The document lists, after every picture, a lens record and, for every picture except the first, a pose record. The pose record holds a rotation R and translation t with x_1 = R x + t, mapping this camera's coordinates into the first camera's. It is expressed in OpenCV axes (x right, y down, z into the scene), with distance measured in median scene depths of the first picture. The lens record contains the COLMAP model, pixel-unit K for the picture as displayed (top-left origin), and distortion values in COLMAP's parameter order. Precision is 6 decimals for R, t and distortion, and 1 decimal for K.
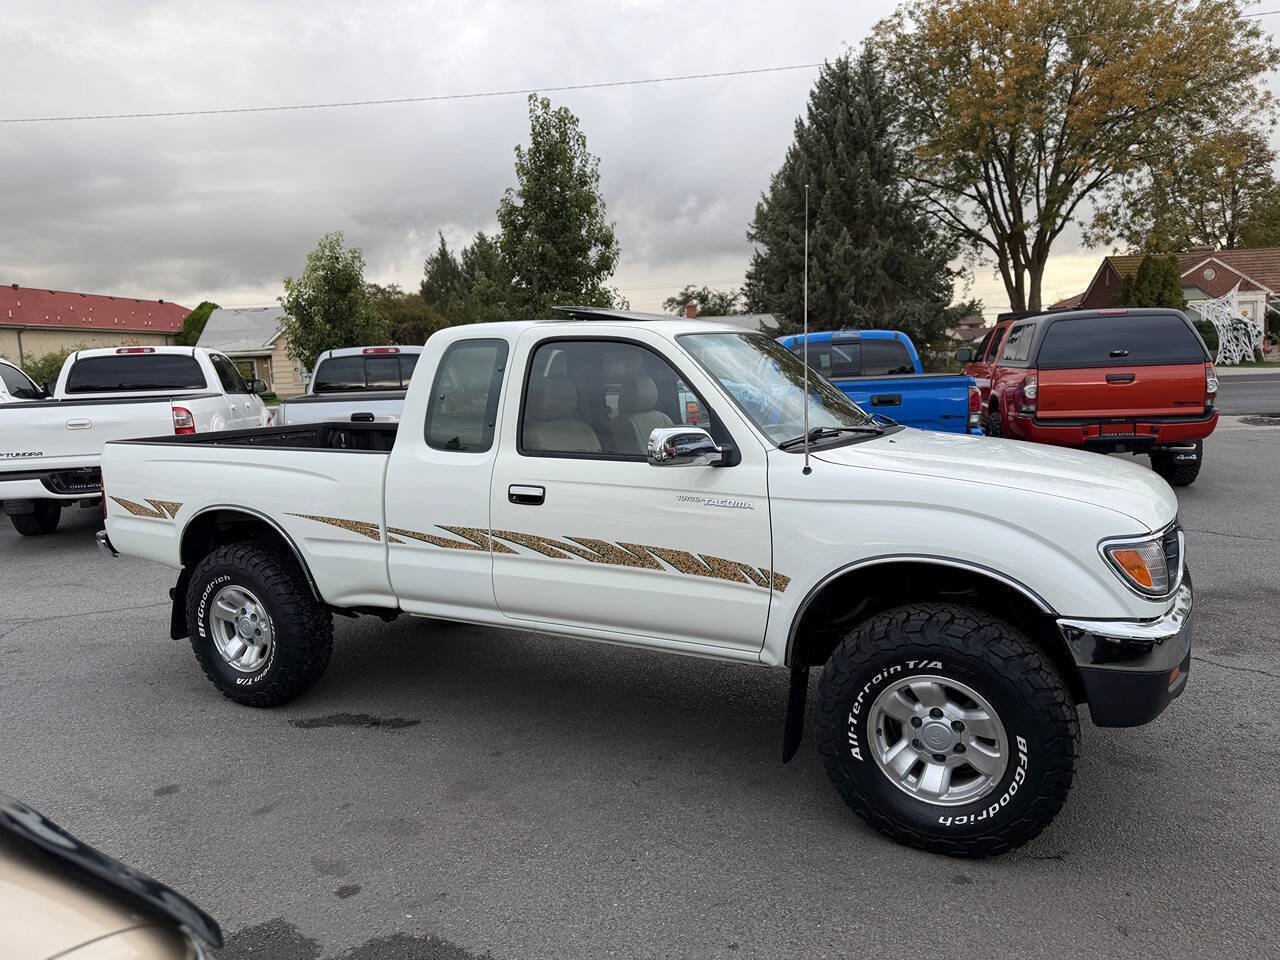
lens RADIAL K [[891.6, 0, 640.5], [0, 891.6, 482.4], [0, 0, 1]] dist [0.107770, -0.154950]
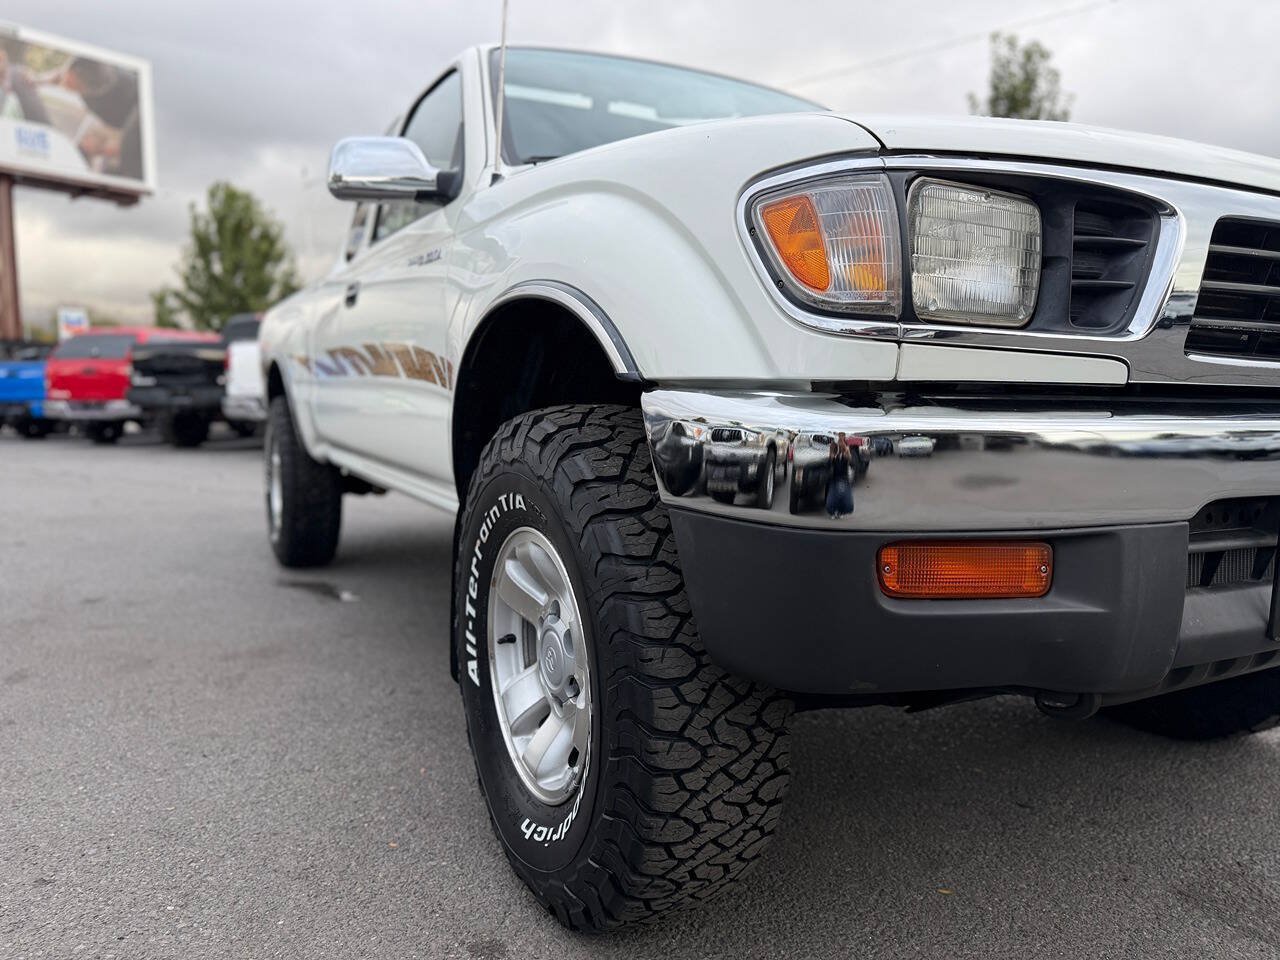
lens RADIAL K [[891.6, 0, 640.5], [0, 891.6, 482.4], [0, 0, 1]] dist [0.107770, -0.154950]
pose [[0.826855, 0.089914, -0.555182, 0.505233], [-0.107277, 0.994228, 0.001247, 0.141496], [0.552090, 0.058527, 0.831728, 0.482508]]
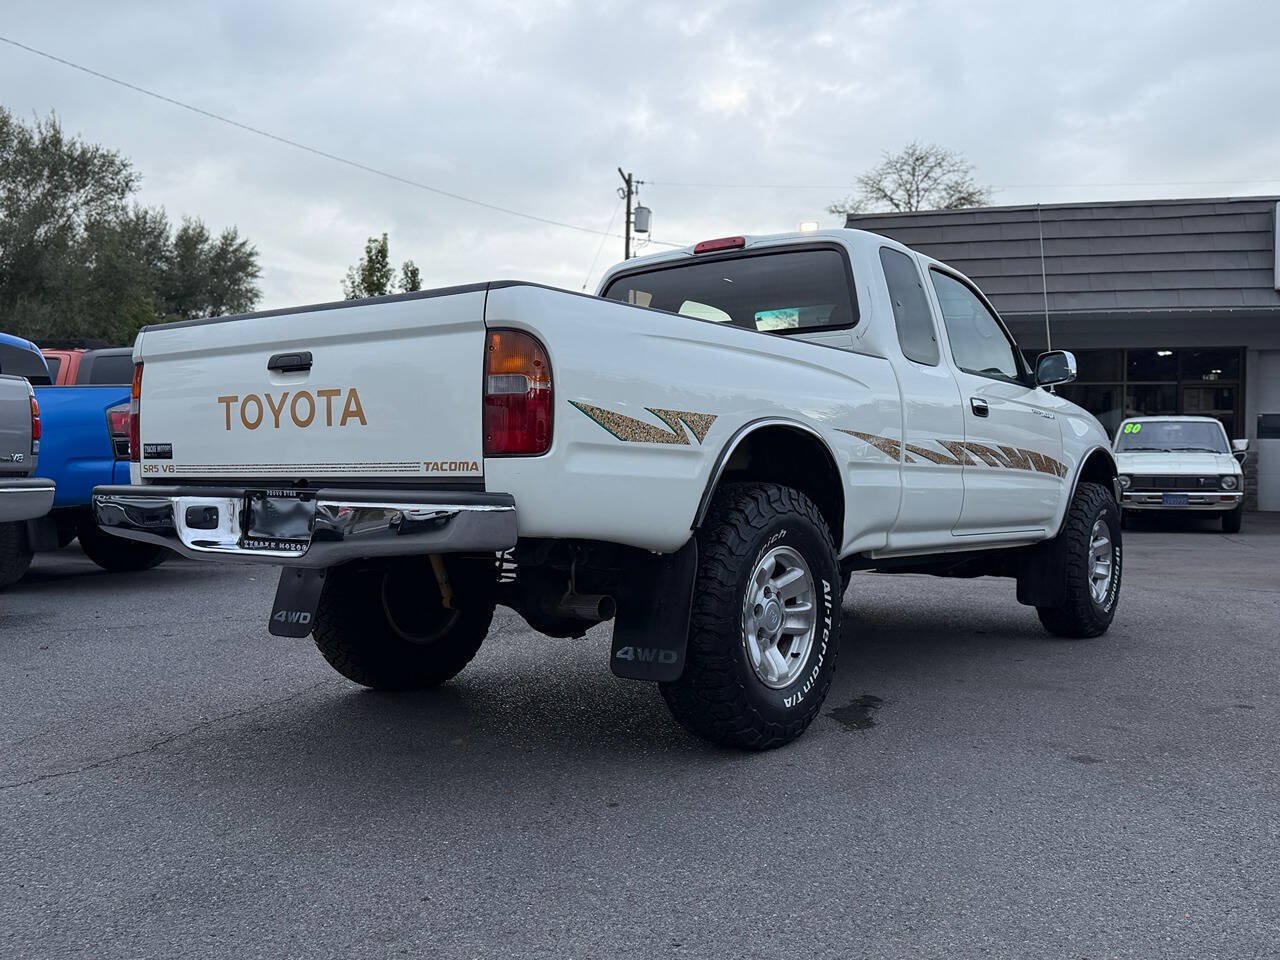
lens RADIAL K [[1176.4, 0, 633.5], [0, 1176.4, 487.6], [0, 0, 1]] dist [0.176721, -0.336682]
pose [[0.160353, 0.022754, 0.986797, -1.520252], [0.121699, 0.991651, -0.042642, 0.113753], [-0.979529, 0.126930, 0.156245, 1.151913]]
